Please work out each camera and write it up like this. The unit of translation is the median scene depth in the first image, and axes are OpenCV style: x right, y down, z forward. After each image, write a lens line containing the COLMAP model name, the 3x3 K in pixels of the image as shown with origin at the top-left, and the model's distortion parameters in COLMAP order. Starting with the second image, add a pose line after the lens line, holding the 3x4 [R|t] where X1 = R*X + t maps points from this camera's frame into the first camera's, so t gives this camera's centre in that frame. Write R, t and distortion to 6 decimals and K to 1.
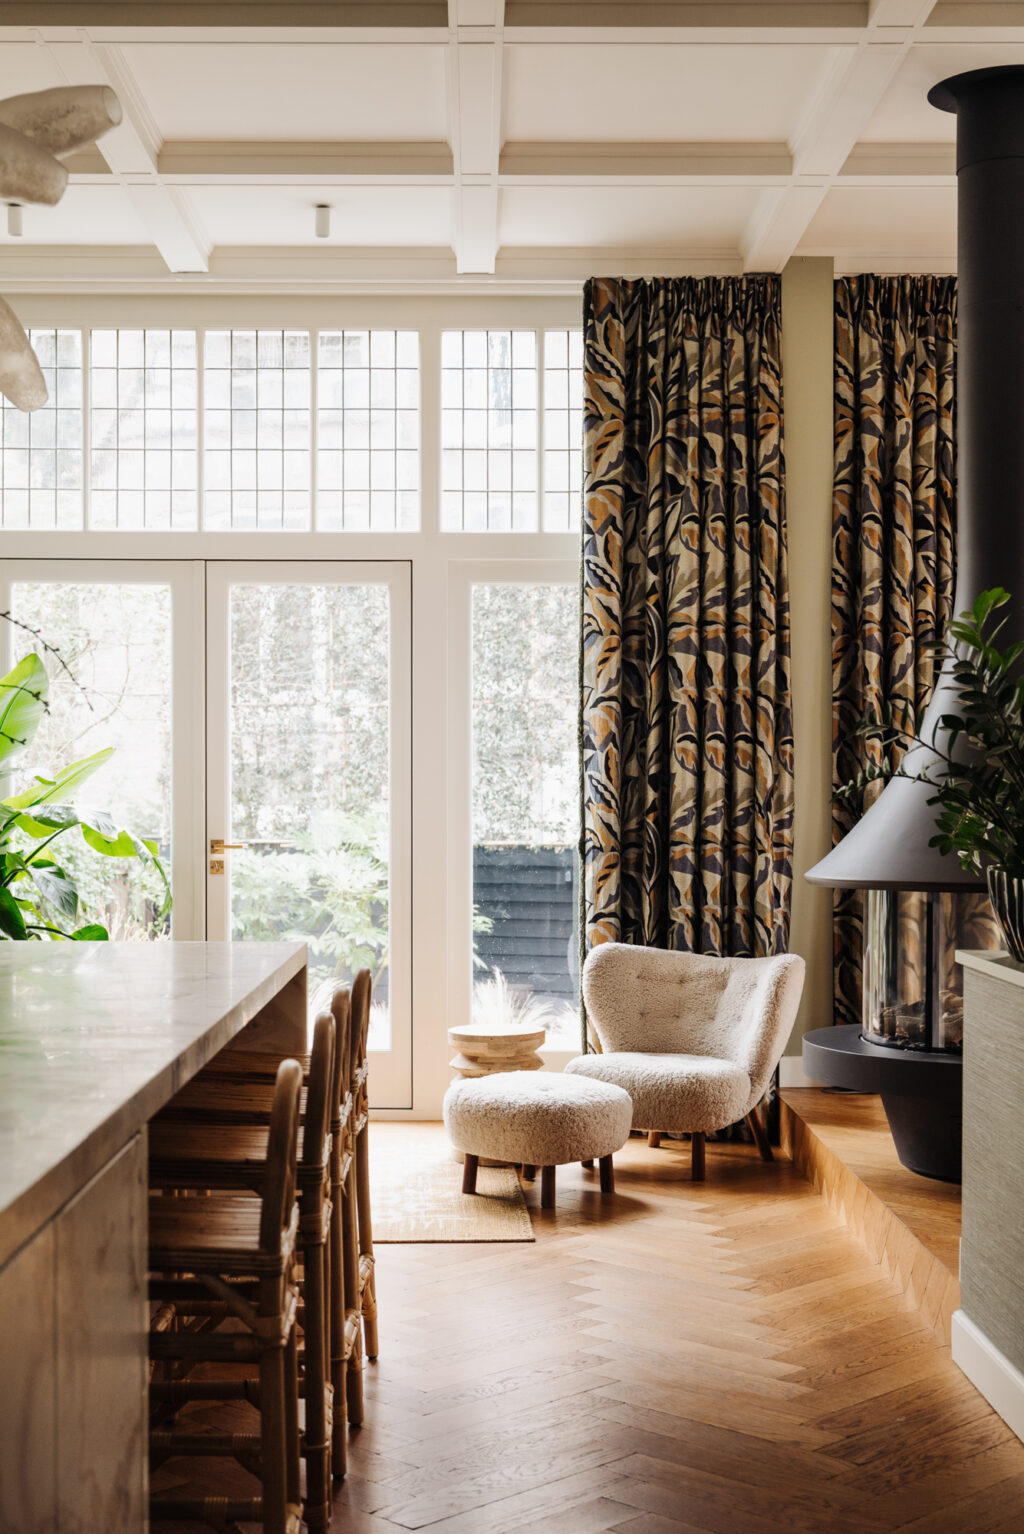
lens RADIAL K [[2146.3, 0, 512.0], [0, 2146.3, 771.8], [0, 0, 1]] dist [0.043666, 0.000000]
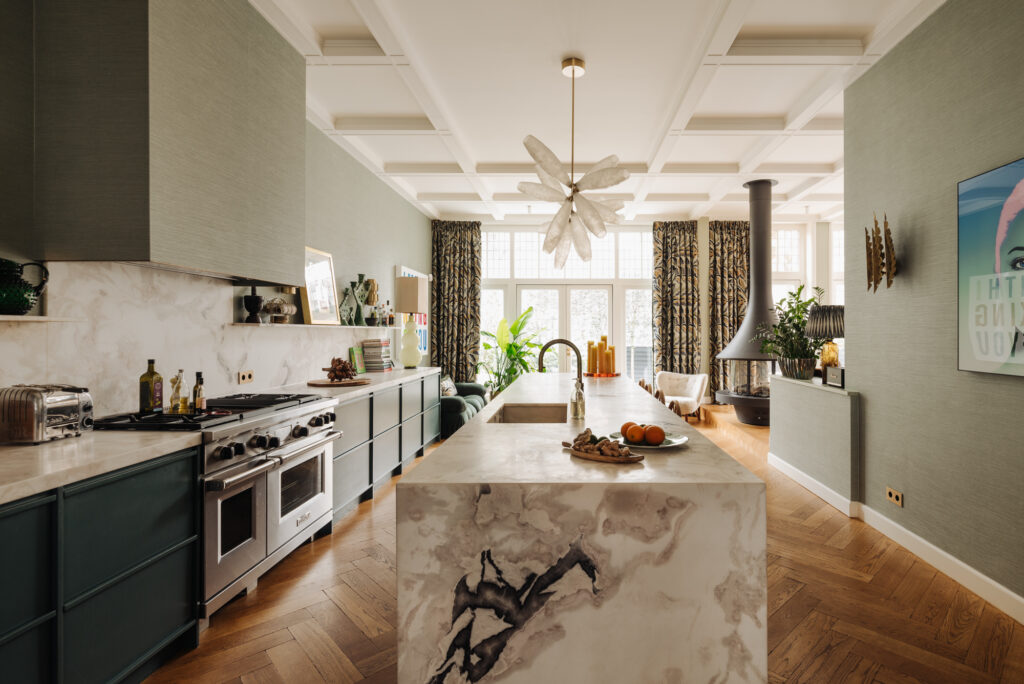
lens RADIAL K [[489.7, 0, 512.6], [0, 489.7, 332.0], [0, 0, 1]] dist [0.016175, -0.000254]
pose [[0.999737, -0.001238, 0.022912, -0.281564], [0.001280, 0.999998, -0.001819, 0.000256], [-0.022910, 0.001847, 0.999736, -0.005073]]
